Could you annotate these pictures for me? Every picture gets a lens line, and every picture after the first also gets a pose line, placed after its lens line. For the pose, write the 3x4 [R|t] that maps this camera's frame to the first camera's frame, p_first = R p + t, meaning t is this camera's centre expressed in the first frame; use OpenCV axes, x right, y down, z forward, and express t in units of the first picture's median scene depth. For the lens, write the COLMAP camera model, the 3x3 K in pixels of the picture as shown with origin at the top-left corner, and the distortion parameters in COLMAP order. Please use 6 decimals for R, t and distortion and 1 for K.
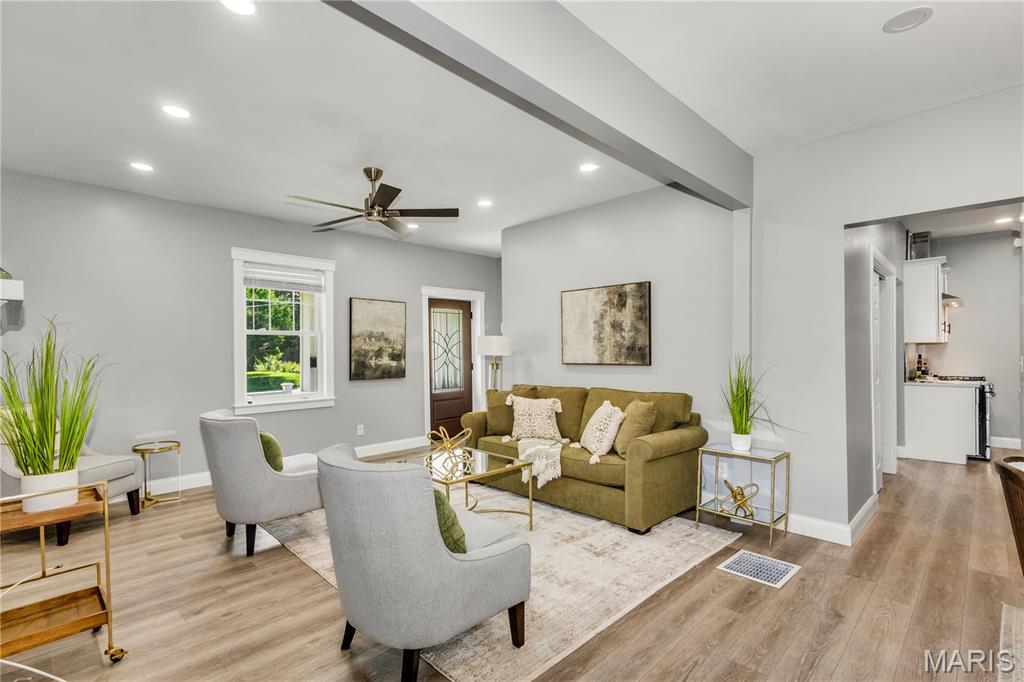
lens RADIAL K [[469.3, 0, 509.6], [0, 469.3, 350.8], [0, 0, 1]] dist [0.001334, -0.000036]
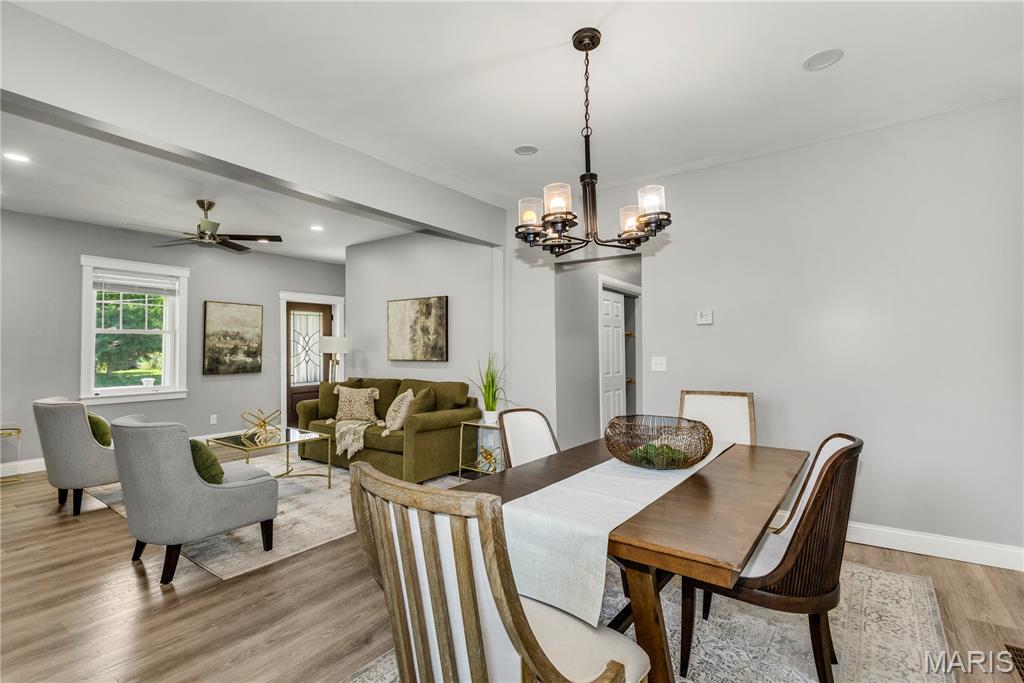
lens RADIAL K [[468.7, 0, 511.8], [0, 468.7, 338.5], [0, 0, 1]] dist [-0.000228, -0.000878]
pose [[0.986361, 0.010594, 0.164257, 0.244703], [-0.006672, 0.999680, -0.024408, -0.001176], [-0.164463, 0.022979, 0.986116, -0.272393]]
